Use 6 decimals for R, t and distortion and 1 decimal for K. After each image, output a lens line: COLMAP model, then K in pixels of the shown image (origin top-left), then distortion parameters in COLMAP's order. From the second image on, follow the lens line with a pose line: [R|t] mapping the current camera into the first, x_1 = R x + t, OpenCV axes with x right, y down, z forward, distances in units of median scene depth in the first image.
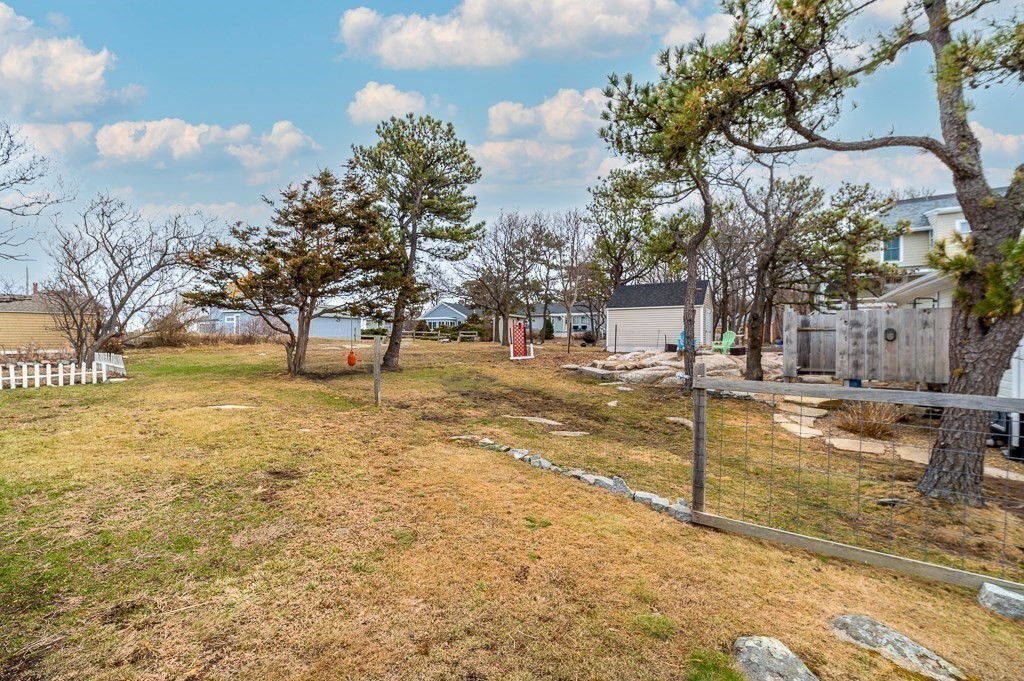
lens RADIAL K [[446.5, 0, 512.7], [0, 446.5, 341.7], [0, 0, 1]] dist [0.011934, -0.001059]
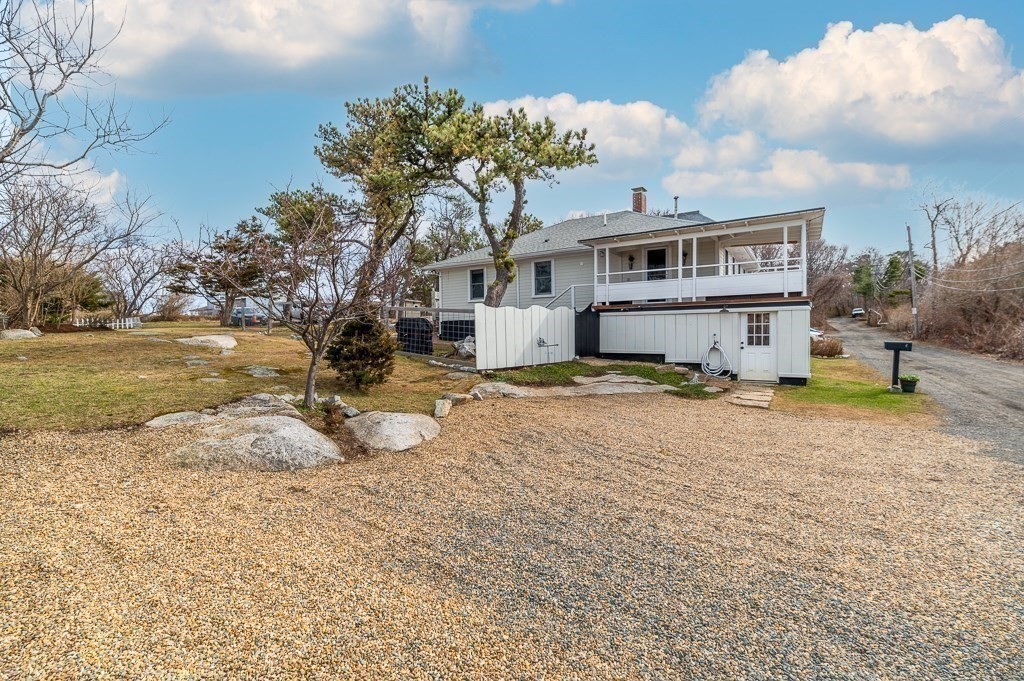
lens RADIAL K [[446.5, 0, 513.6], [0, 446.5, 335.4], [0, 0, 1]] dist [0.011934, -0.001059]
pose [[0.999641, -0.014809, -0.022328, 0.648143], [0.014952, 0.999869, 0.006241, 0.091668], [0.022233, -0.006573, 0.999731, -0.744697]]
